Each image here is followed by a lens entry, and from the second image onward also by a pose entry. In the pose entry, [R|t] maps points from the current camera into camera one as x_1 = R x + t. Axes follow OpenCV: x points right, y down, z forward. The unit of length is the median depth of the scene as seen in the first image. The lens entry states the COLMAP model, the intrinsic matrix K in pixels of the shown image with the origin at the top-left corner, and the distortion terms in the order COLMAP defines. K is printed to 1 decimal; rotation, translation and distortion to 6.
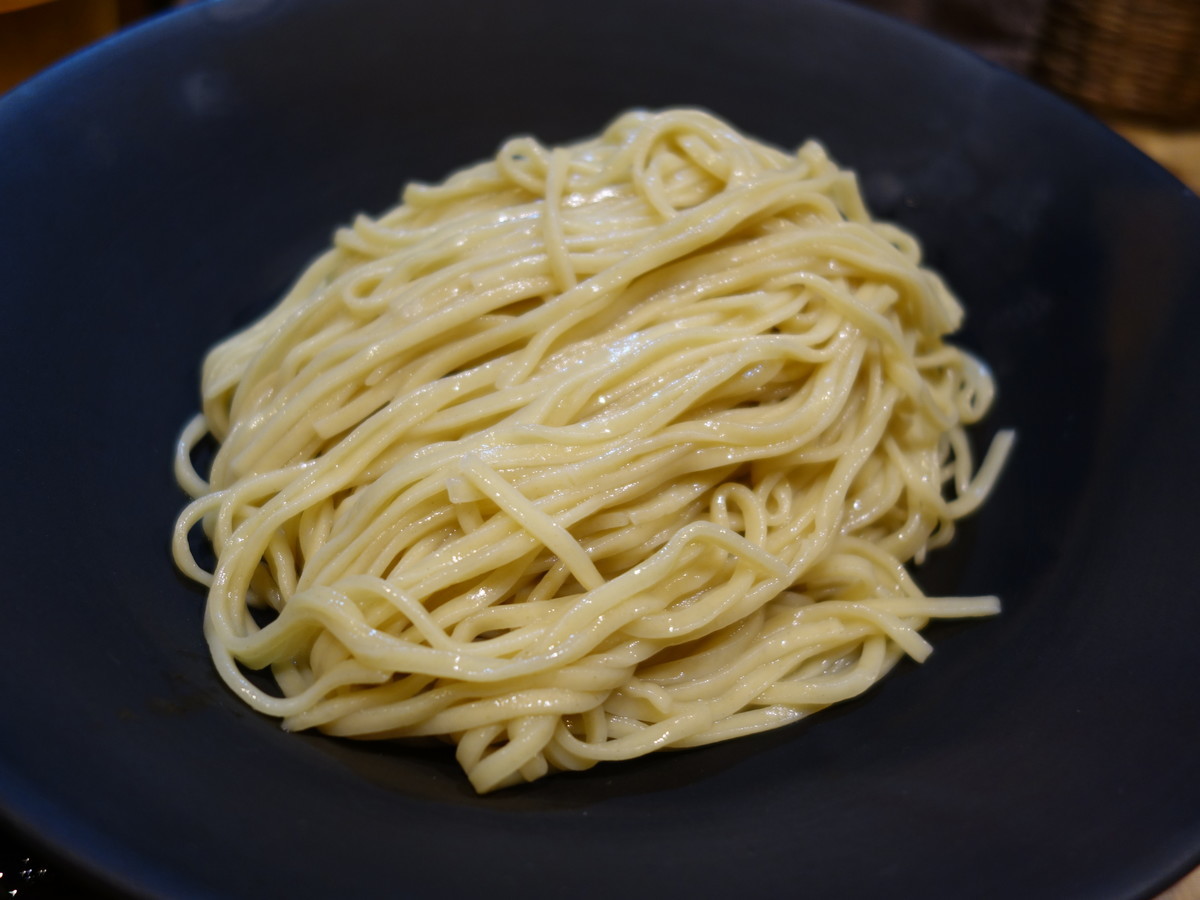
lens RADIAL K [[1047.4, 0, 600.0], [0, 1047.4, 450.0], [0, 0, 1]] dist [0.000978, 0.000915]
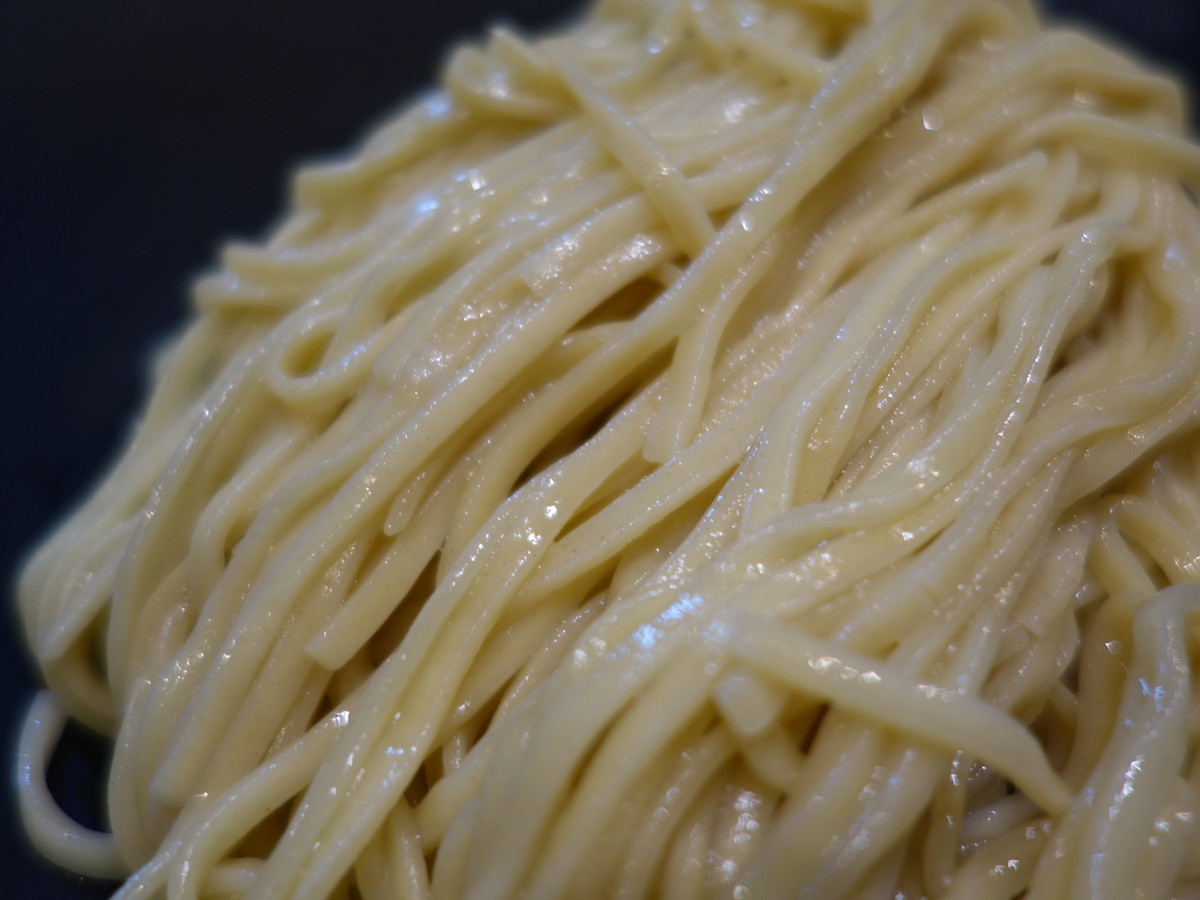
lens RADIAL K [[1047.4, 0, 600.0], [0, 1047.4, 450.0], [0, 0, 1]] dist [0.000978, 0.000915]
pose [[0.937022, -0.298306, 0.181666, -0.204044], [0.304506, 0.952488, -0.006586, -0.066030], [-0.171070, 0.061490, 0.983338, 0.492246]]
